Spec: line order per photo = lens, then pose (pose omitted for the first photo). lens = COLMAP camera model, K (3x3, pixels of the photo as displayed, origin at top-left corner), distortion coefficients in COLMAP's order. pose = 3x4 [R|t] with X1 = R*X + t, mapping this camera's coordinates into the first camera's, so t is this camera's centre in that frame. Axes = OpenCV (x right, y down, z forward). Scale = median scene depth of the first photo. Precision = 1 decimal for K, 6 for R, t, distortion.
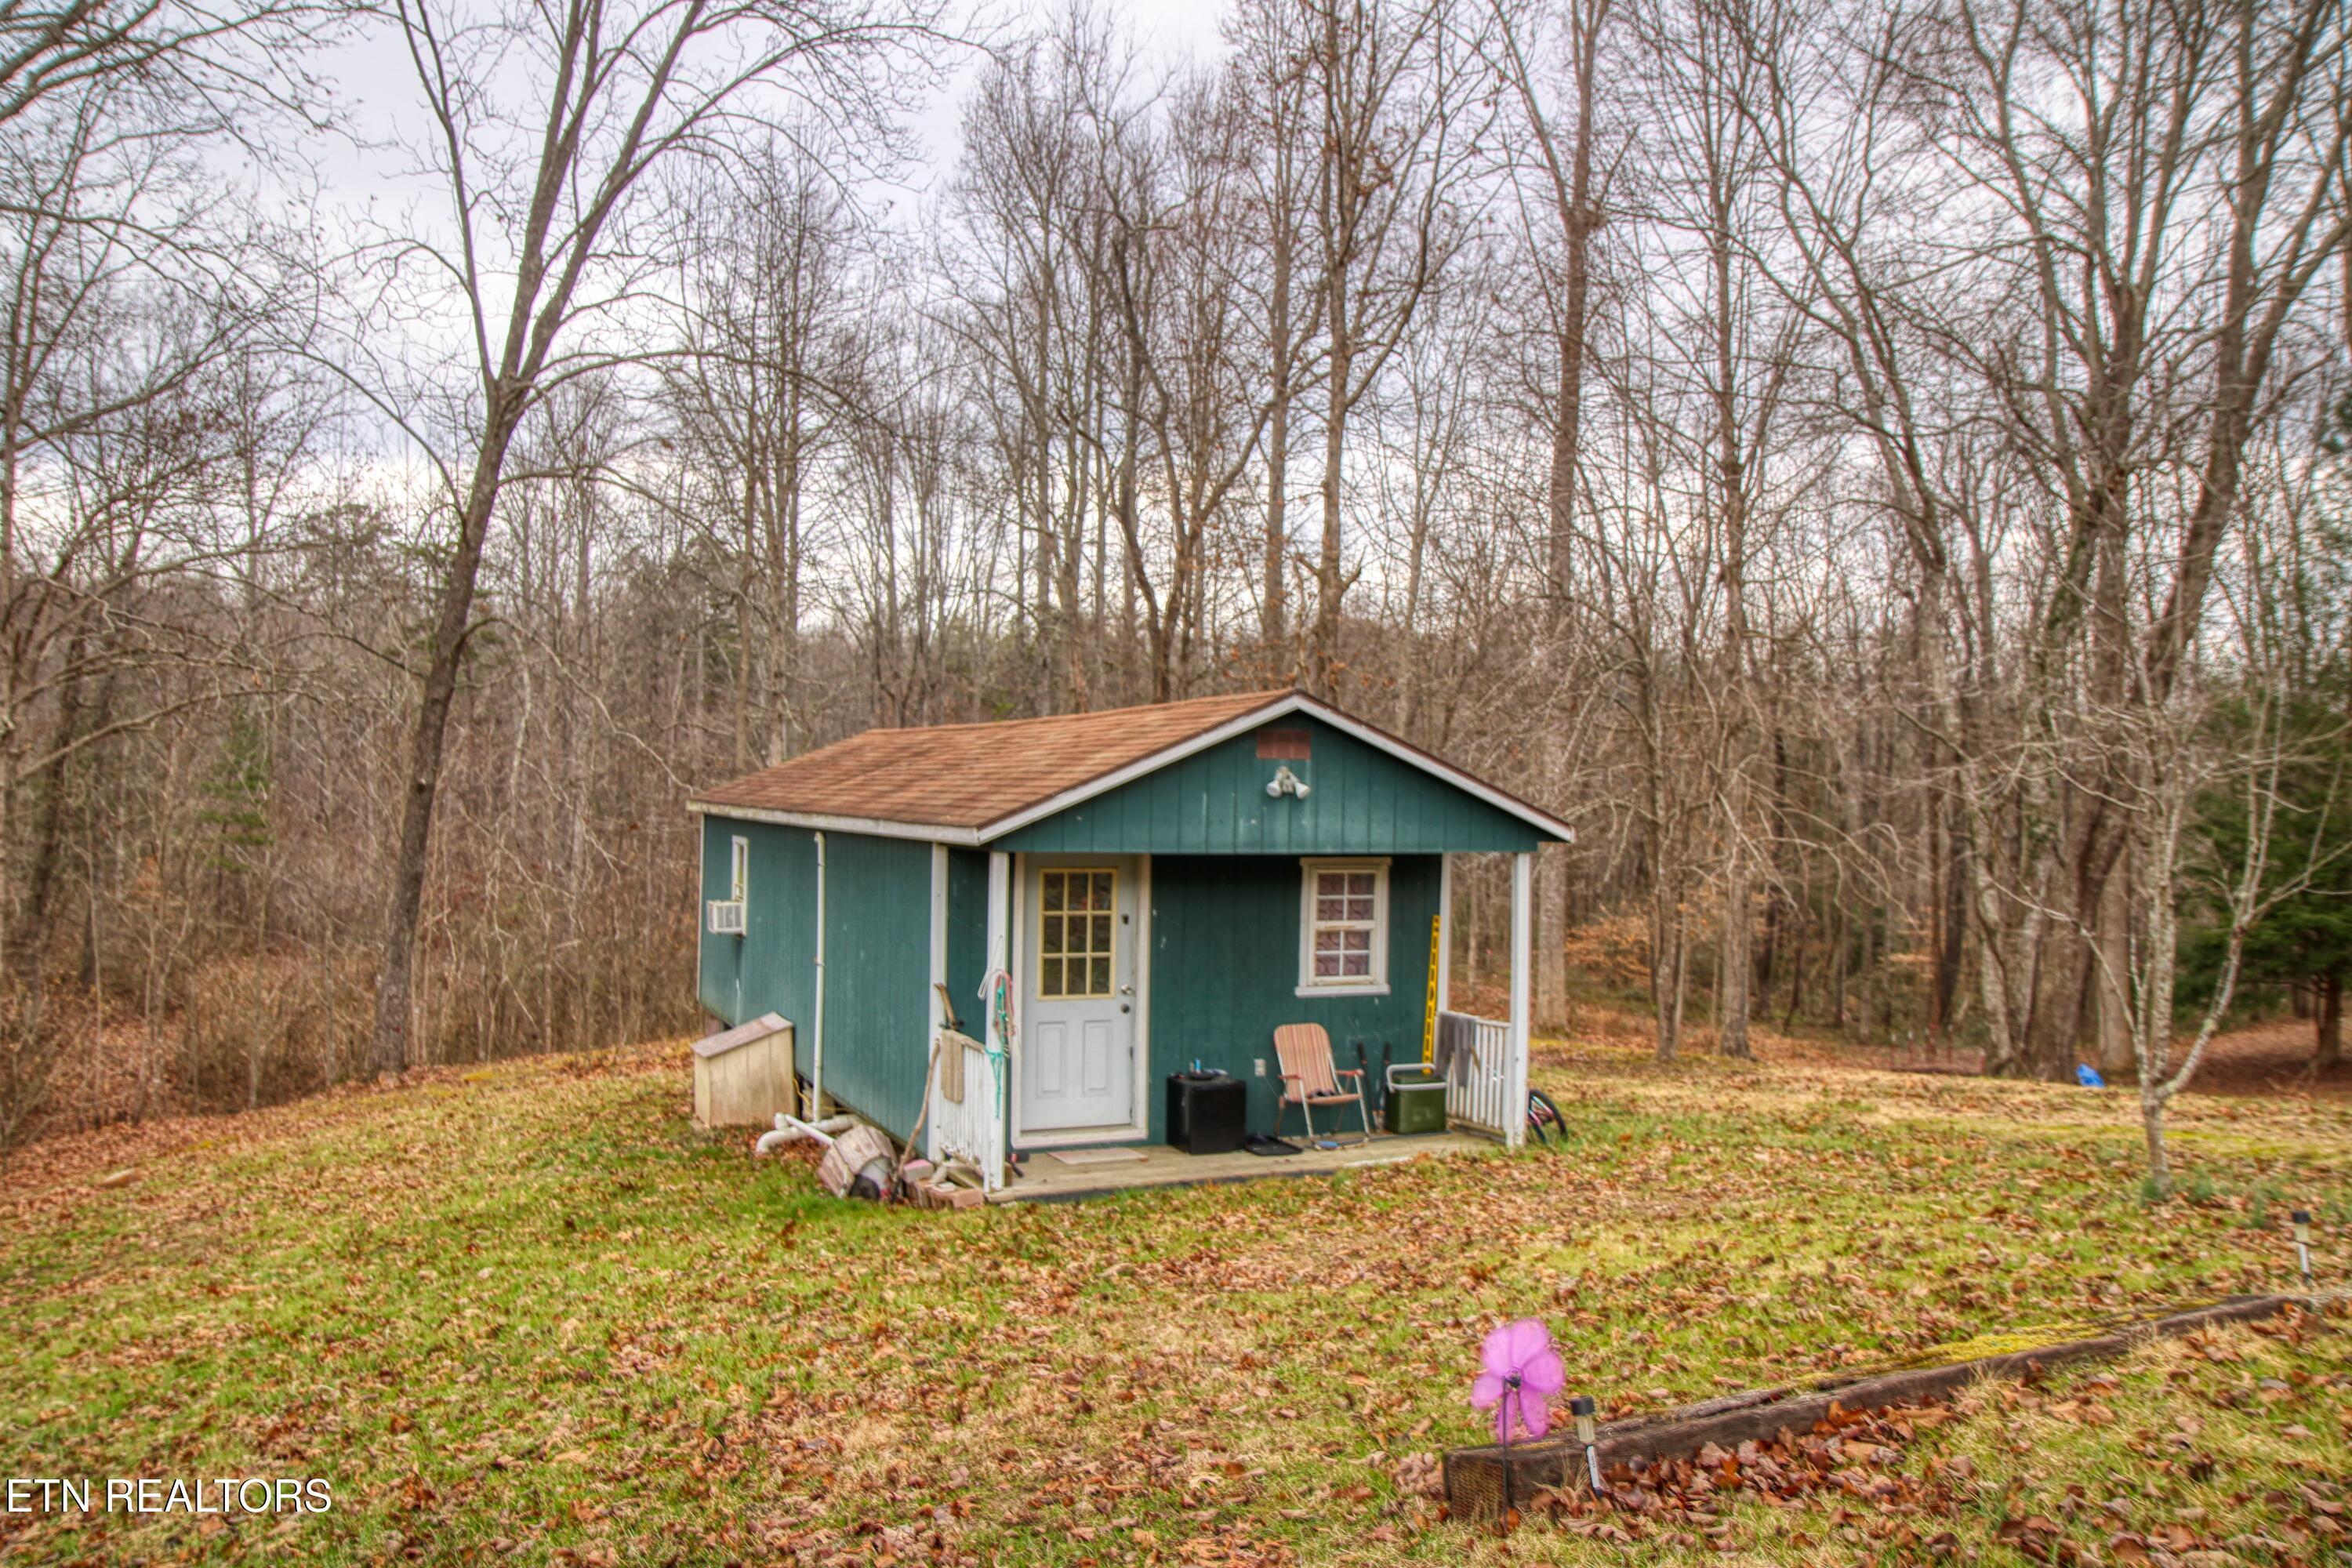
lens RADIAL K [[1855.7, 0, 1166.9], [0, 1855.7, 796.3], [0, 0, 1]] dist [-0.099390, 0.111816]
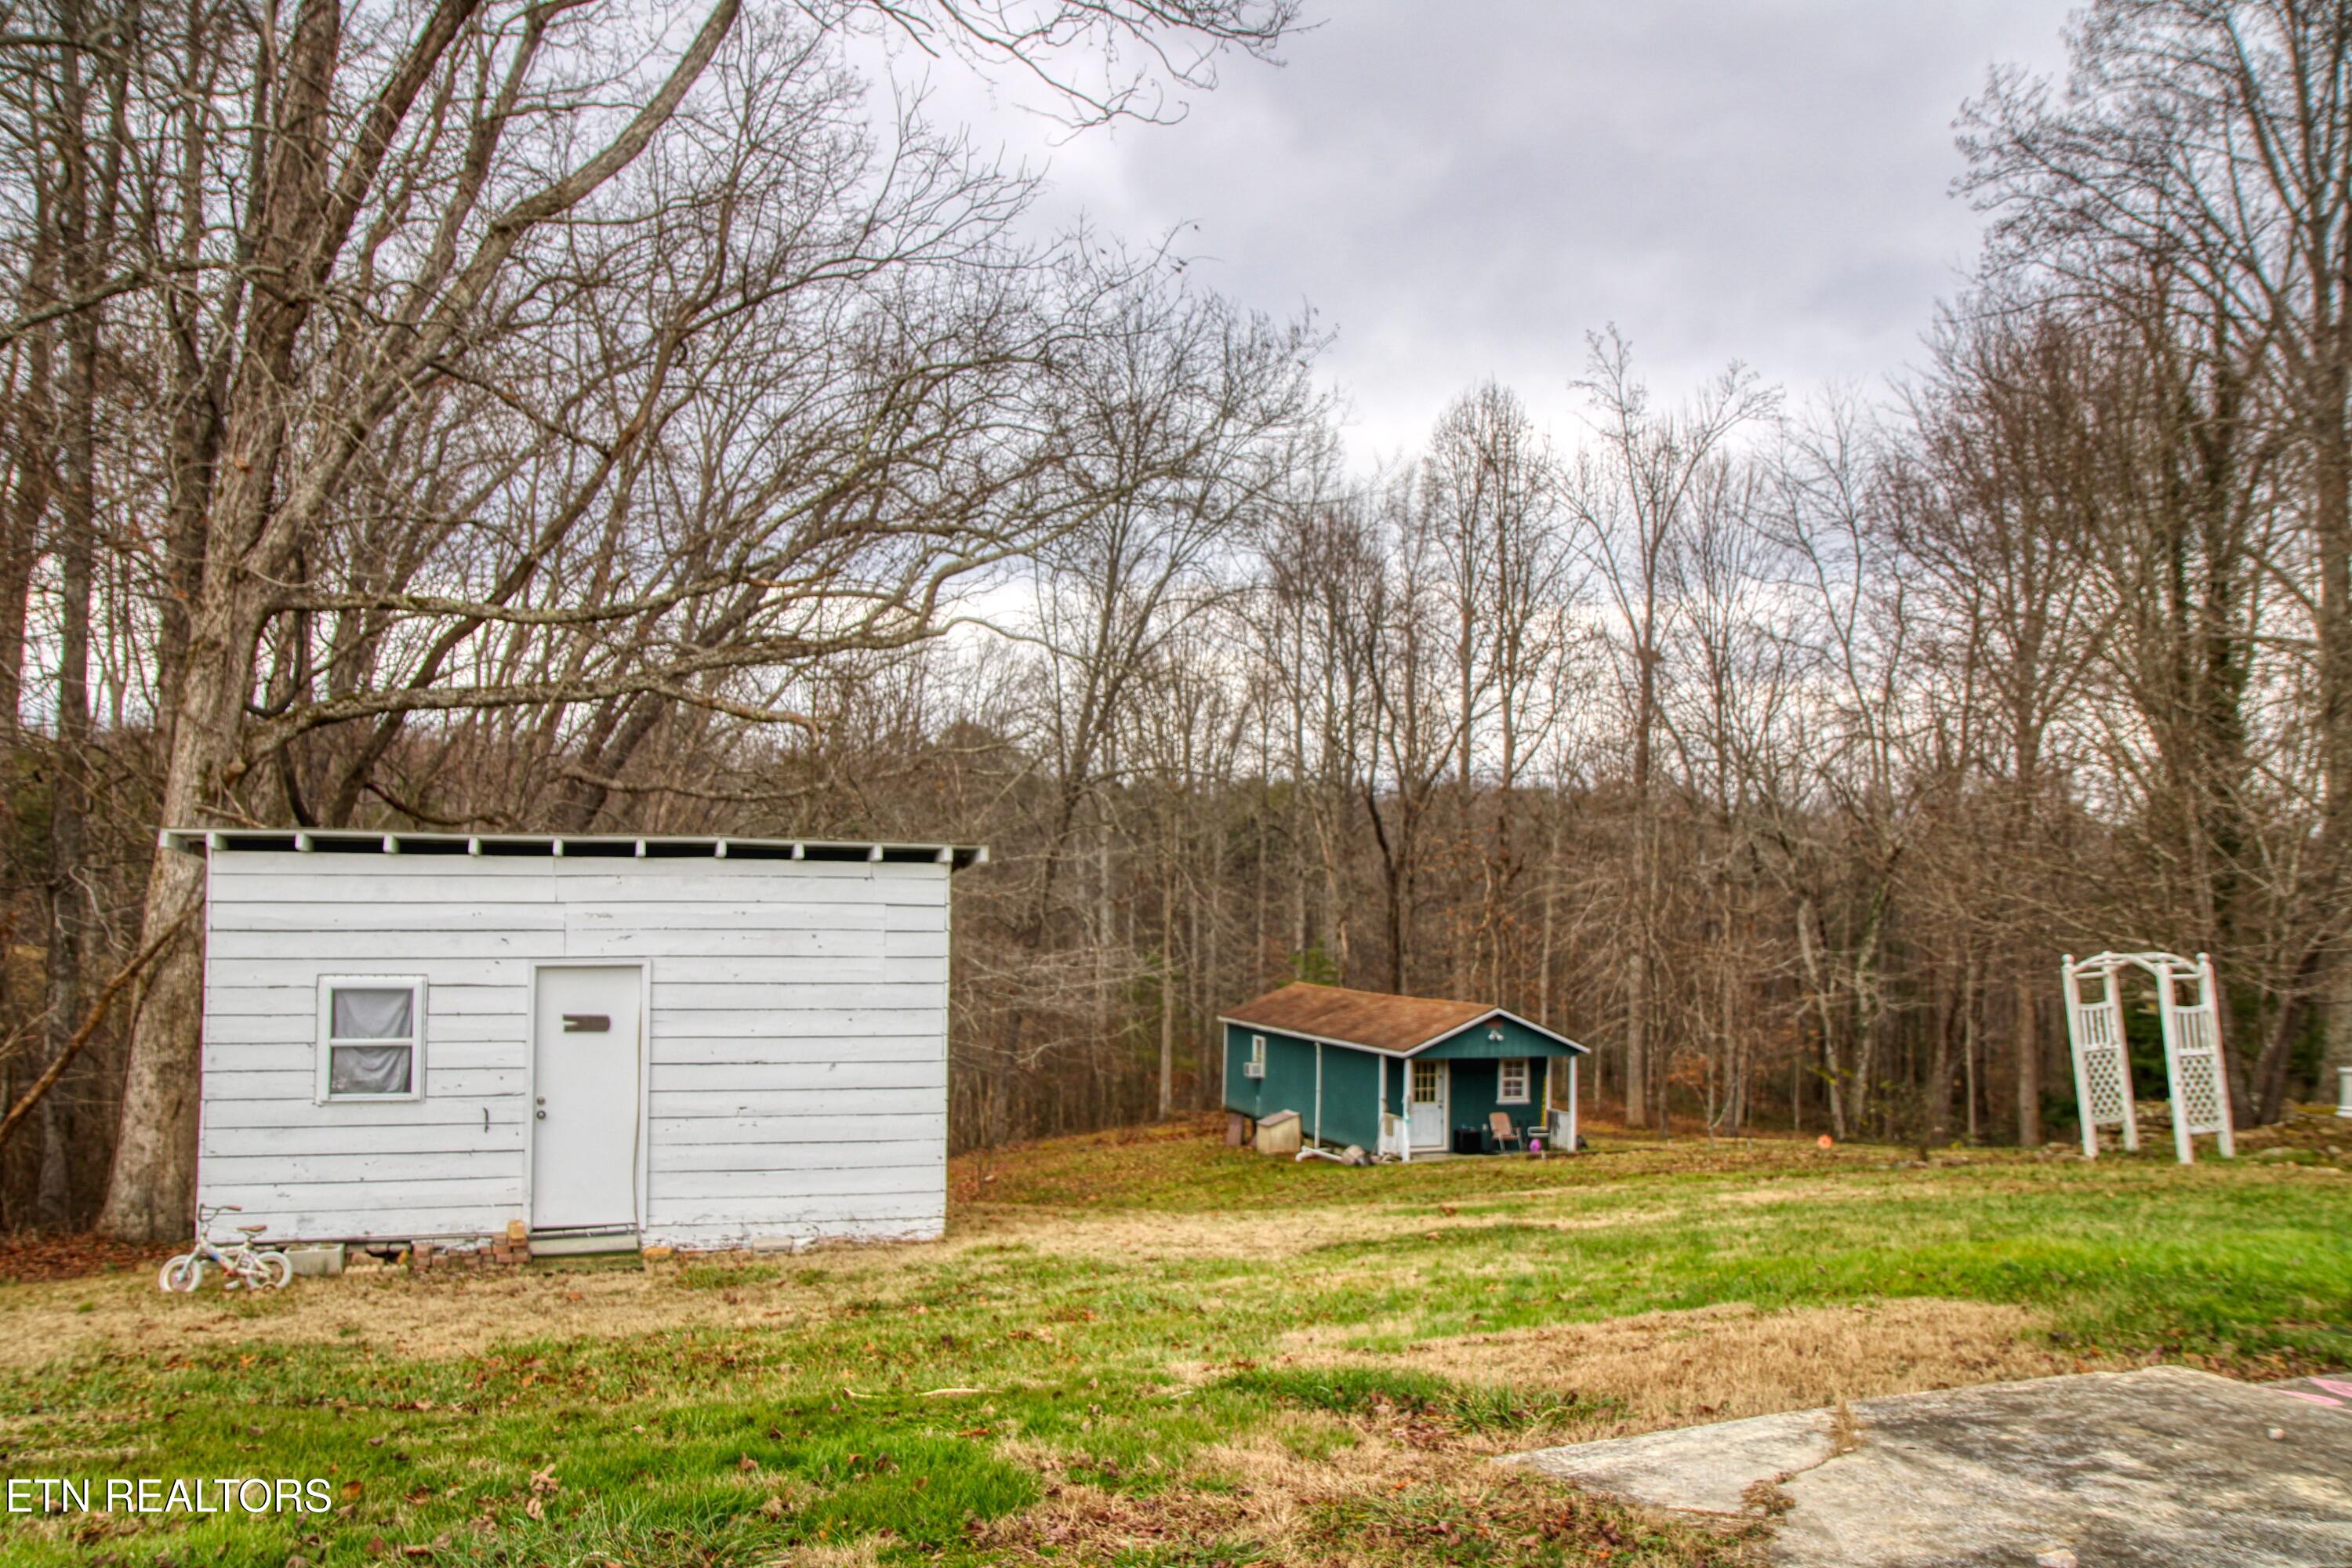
lens RADIAL K [[1855.7, 0, 1166.9], [0, 1855.7, 796.3], [0, 0, 1]] dist [-0.099390, 0.111816]
pose [[0.995916, -0.005788, -0.090098, -0.186004], [0.000370, 0.998196, -0.060040, -0.203324], [0.090283, 0.059762, 0.994121, -1.992787]]
